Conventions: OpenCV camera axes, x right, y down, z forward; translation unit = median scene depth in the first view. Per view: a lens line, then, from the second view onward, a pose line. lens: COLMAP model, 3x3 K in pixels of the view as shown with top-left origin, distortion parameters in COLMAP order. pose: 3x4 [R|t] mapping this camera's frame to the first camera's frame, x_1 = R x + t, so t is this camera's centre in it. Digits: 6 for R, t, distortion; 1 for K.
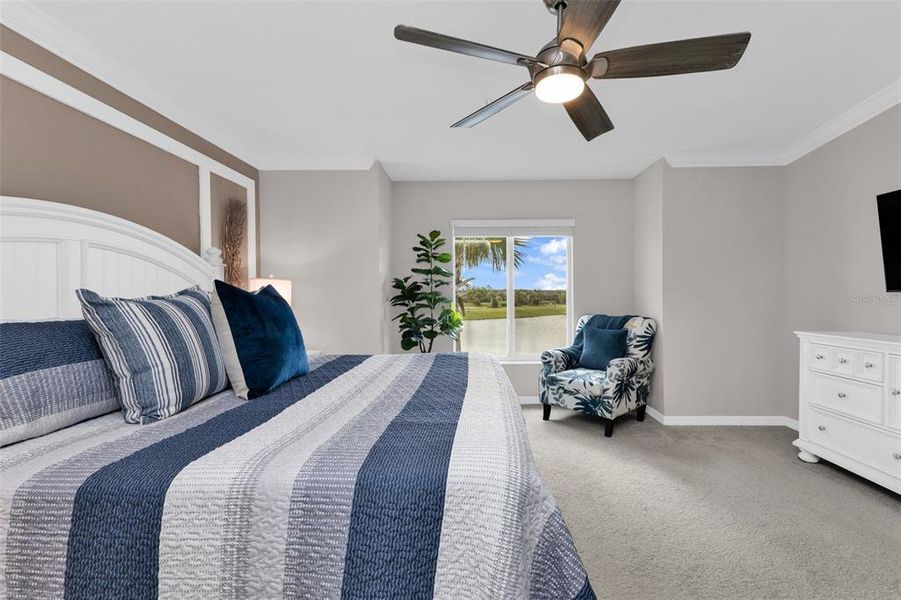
lens RADIAL K [[392.4, 0, 452.6], [0, 392.4, 306.0], [0, 0, 1]] dist [0.000850, -0.000164]
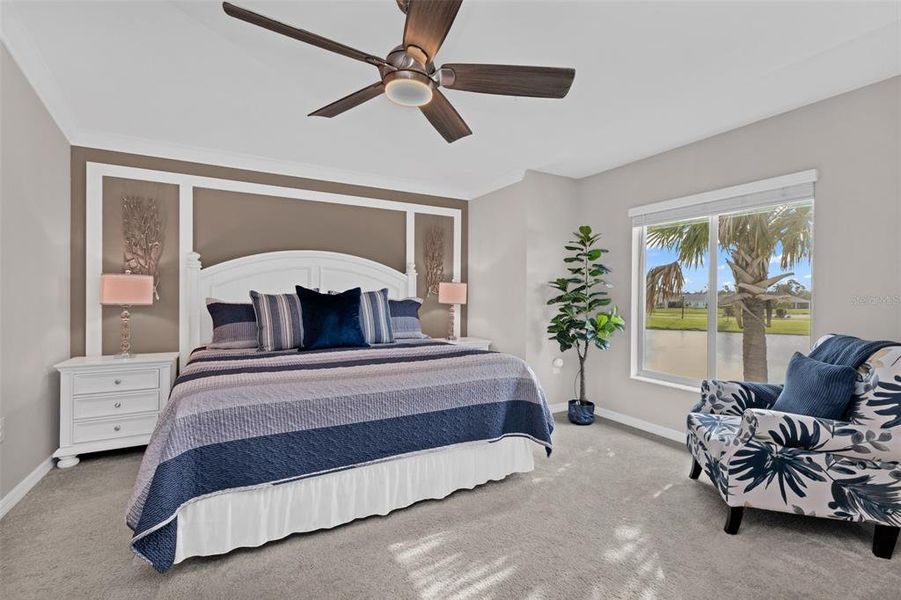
lens RADIAL K [[387.2, 0, 455.3], [0, 387.2, 295.8], [0, 0, 1]] dist [0.003841, -0.000663]
pose [[0.523621, 0.013186, -0.851849, 0.633428], [-0.030913, 0.999516, -0.003530, -0.016476], [0.851390, 0.028181, 0.523775, 0.292868]]
